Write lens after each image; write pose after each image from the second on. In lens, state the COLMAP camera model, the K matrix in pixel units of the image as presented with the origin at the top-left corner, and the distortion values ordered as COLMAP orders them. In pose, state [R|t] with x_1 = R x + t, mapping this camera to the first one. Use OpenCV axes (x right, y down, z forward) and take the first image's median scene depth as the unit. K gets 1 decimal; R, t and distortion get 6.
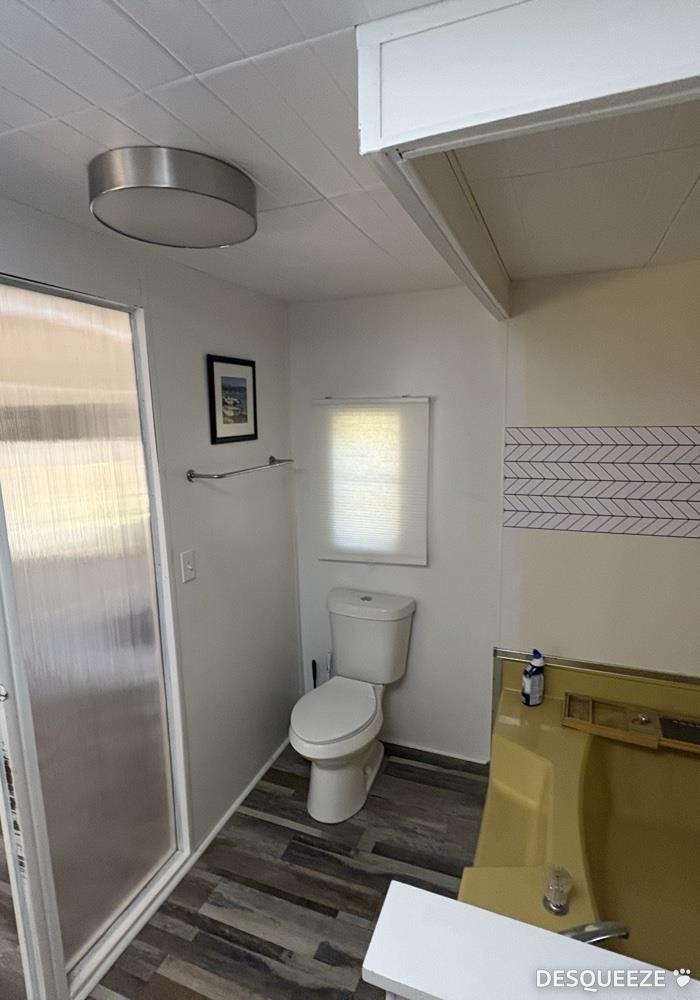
lens RADIAL K [[530.1, 0, 355.0], [0, 530.1, 503.4], [0, 0, 1]] dist [-0.000336, -0.000338]
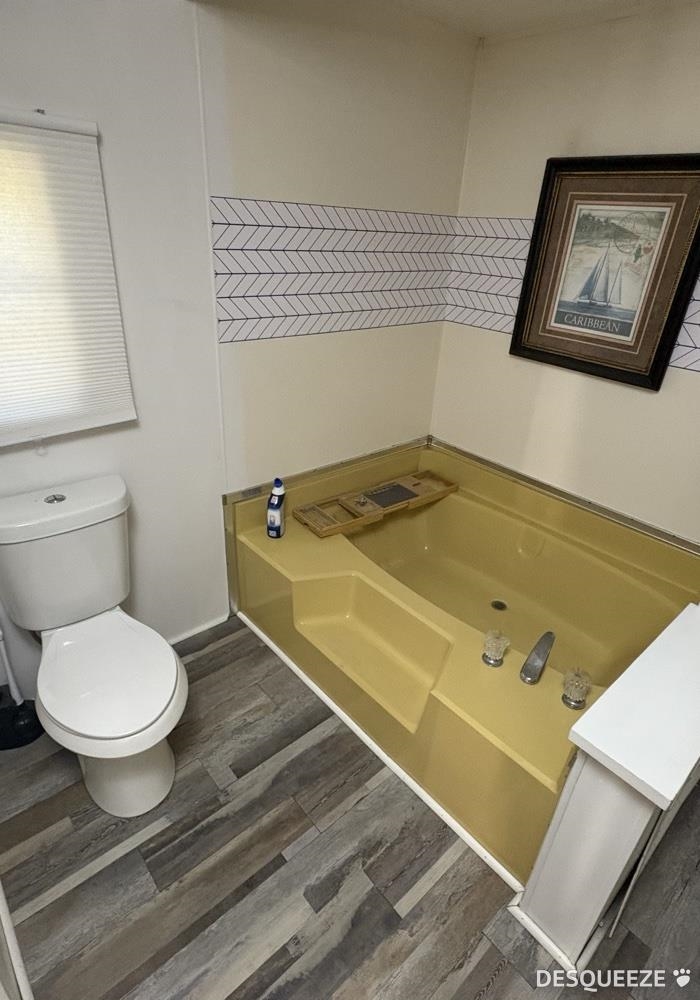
lens RADIAL K [[530.1, 0, 343.1], [0, 530.1, 500.4], [0, 0, 1]] dist [-0.000336, -0.000338]
pose [[0.462767, -0.371896, 0.804699, -0.382642], [0.093366, 0.923145, 0.372943, -0.017452], [-0.881550, -0.097454, 0.461923, 0.523425]]
